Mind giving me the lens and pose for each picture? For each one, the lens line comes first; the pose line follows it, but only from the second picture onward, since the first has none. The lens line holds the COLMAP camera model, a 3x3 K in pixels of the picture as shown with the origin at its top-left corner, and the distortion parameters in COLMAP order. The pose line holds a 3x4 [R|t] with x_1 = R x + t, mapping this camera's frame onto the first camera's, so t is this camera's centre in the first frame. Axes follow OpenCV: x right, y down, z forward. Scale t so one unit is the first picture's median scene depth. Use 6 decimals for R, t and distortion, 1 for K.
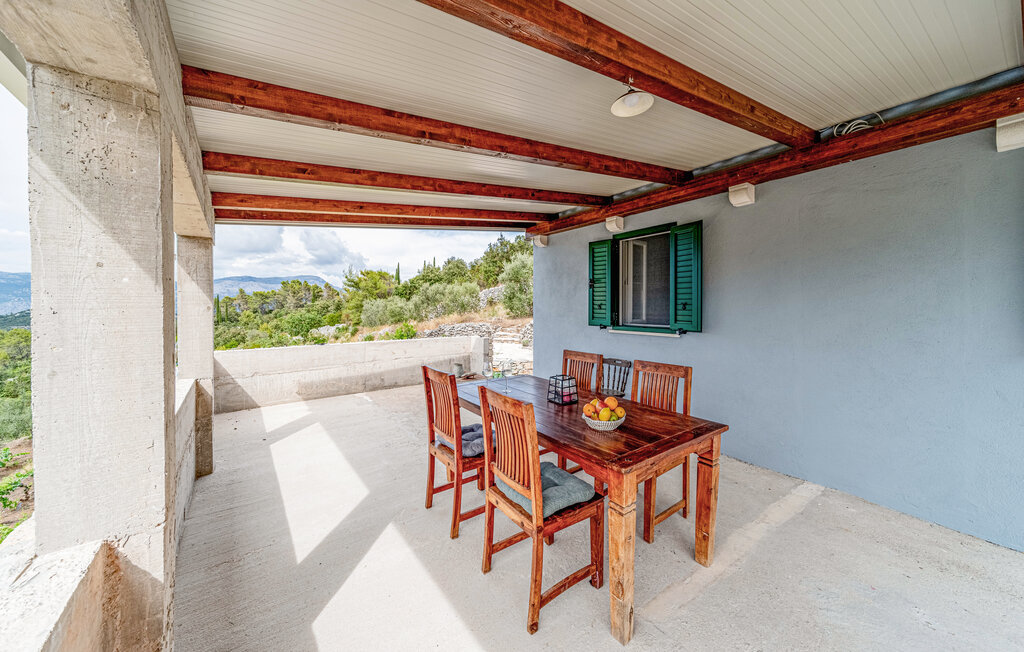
lens RADIAL K [[353.8, 0, 511.5], [0, 353.8, 309.5], [0, 0, 1]] dist [0.007543, -0.000320]
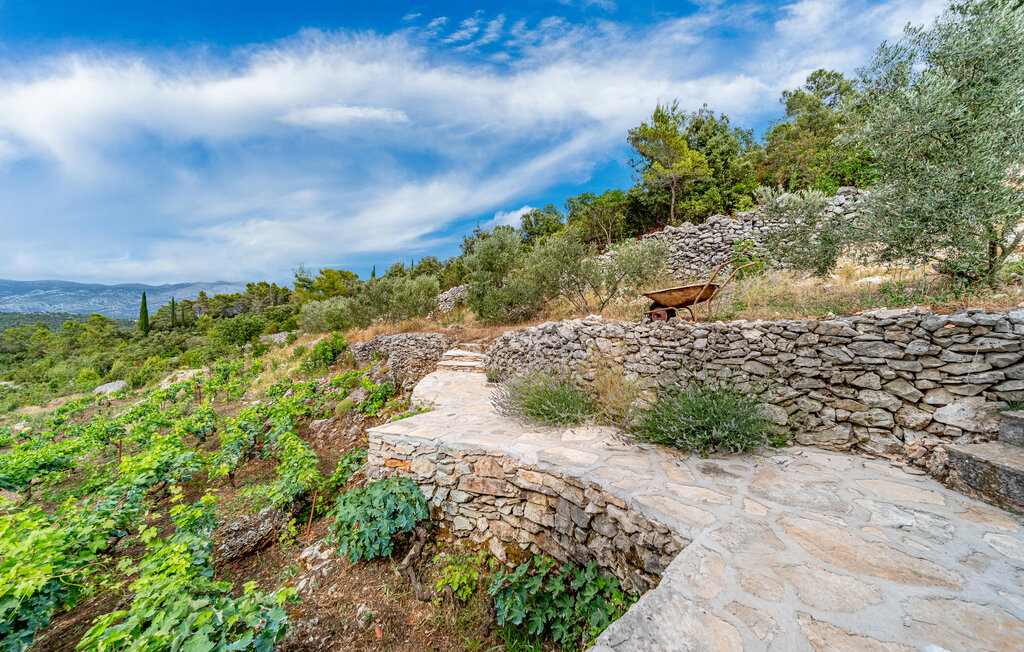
lens RADIAL K [[353.8, 0, 511.5], [0, 353.8, 309.5], [0, 0, 1]] dist [0.007543, -0.000320]
pose [[0.998760, 0.000991, 0.049766, 0.011218], [-0.000411, 0.999932, -0.011661, 0.000686], [-0.049775, 0.011626, 0.998693, 0.130084]]
